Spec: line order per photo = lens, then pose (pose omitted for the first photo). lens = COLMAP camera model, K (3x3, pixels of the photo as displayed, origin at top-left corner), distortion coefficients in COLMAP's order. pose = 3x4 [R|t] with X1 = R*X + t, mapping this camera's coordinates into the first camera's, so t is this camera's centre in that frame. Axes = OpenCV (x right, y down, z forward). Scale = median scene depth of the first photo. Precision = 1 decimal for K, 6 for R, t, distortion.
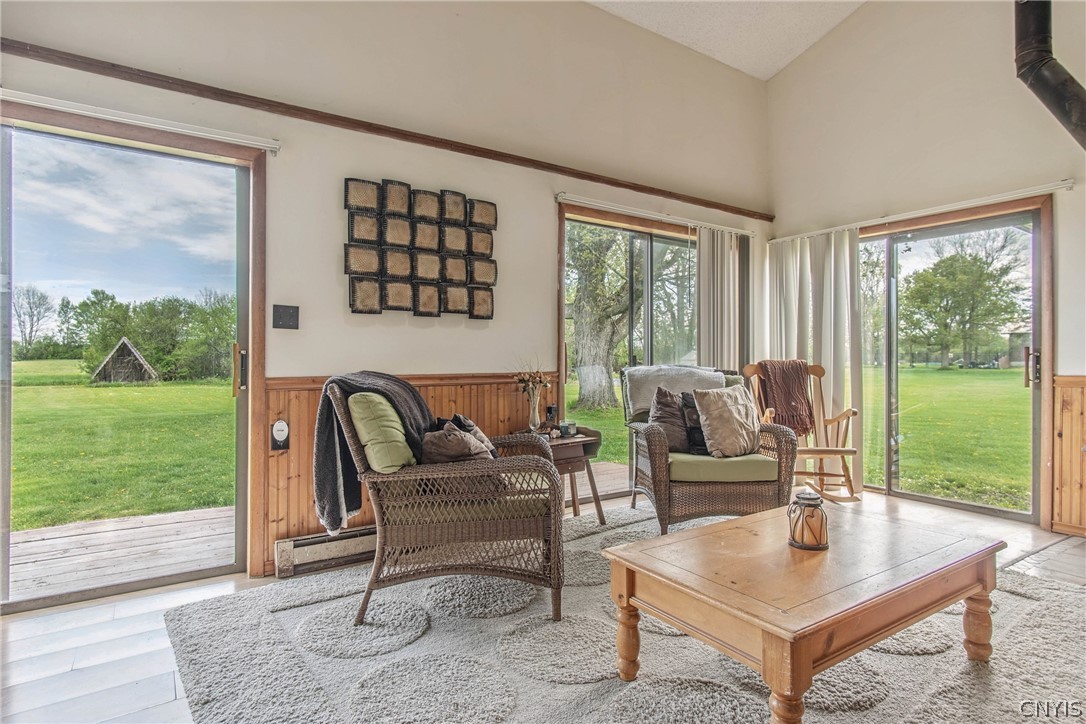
lens RADIAL K [[593.2, 0, 543.0], [0, 593.2, 362.0], [0, 0, 1]] dist [0.002407, -0.000305]
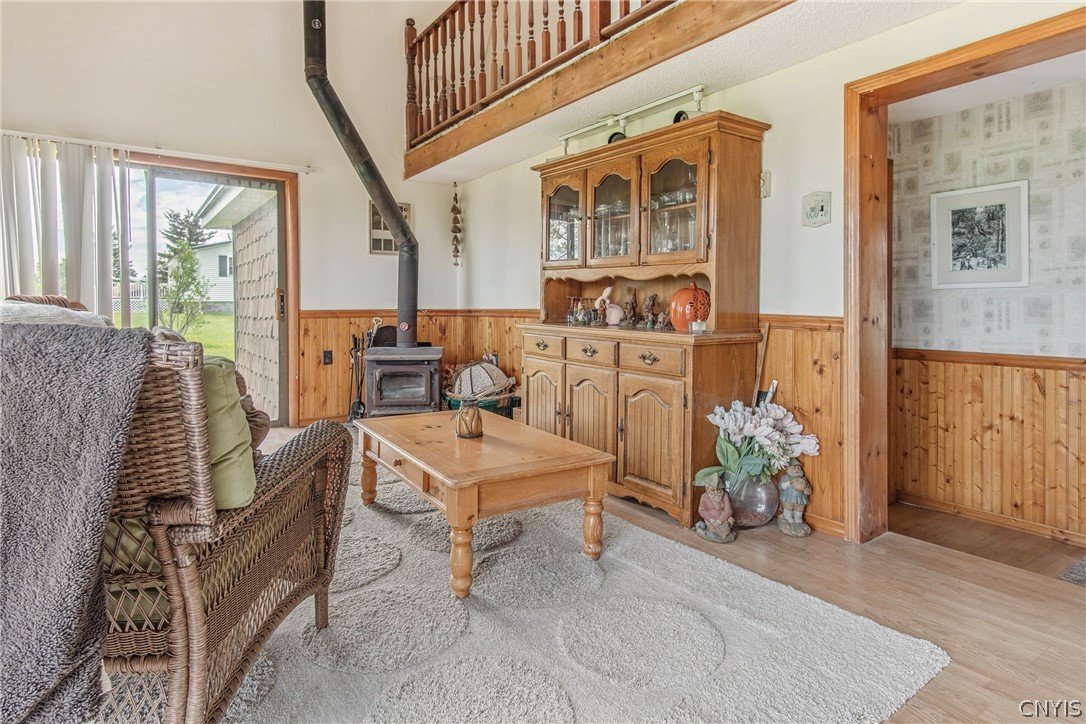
lens RADIAL K [[596.6, 0, 543.1], [0, 596.6, 313.6], [0, 0, 1]] dist [0.001338, -0.000005]
pose [[-0.012948, -0.012620, 0.999837, -0.493794], [-0.003092, 0.999916, 0.012581, 0.011604], [-0.999911, -0.002929, -0.012986, 0.474651]]
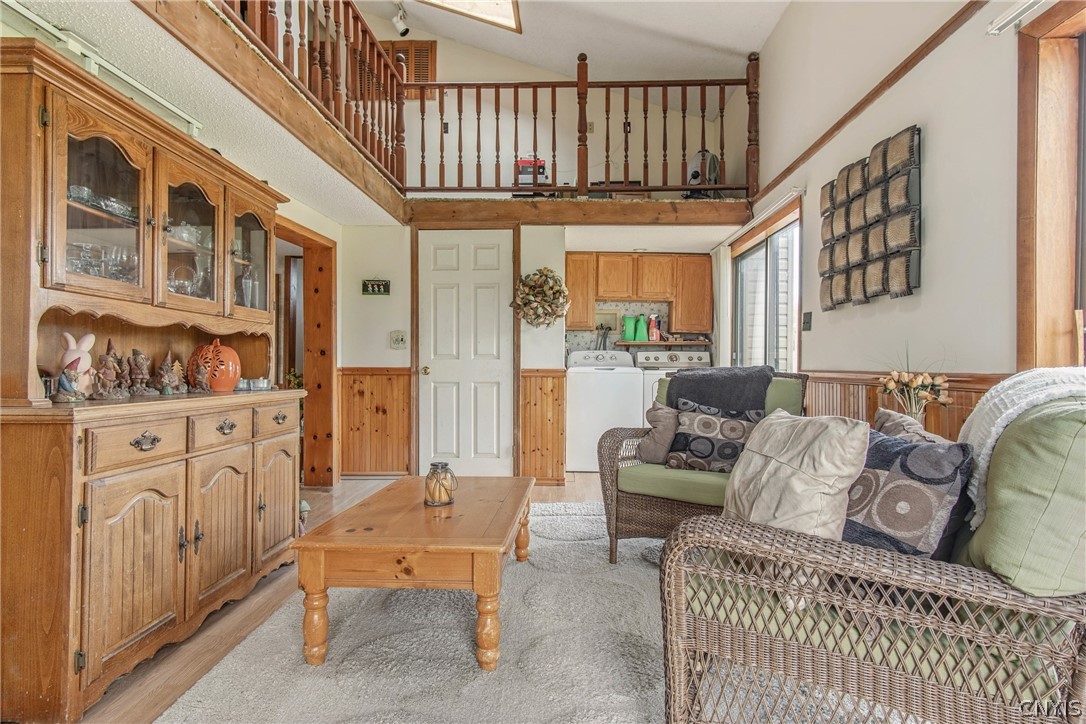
lens RADIAL K [[593.2, 0, 543.0], [0, 593.2, 362.0], [0, 0, 1]] dist [0.002407, -0.000305]
pose [[-0.592865, 0.003280, -0.805295, 0.730669], [0.000154, 0.999992, 0.003960, 0.004087], [0.805302, 0.002224, -0.592861, 1.065429]]
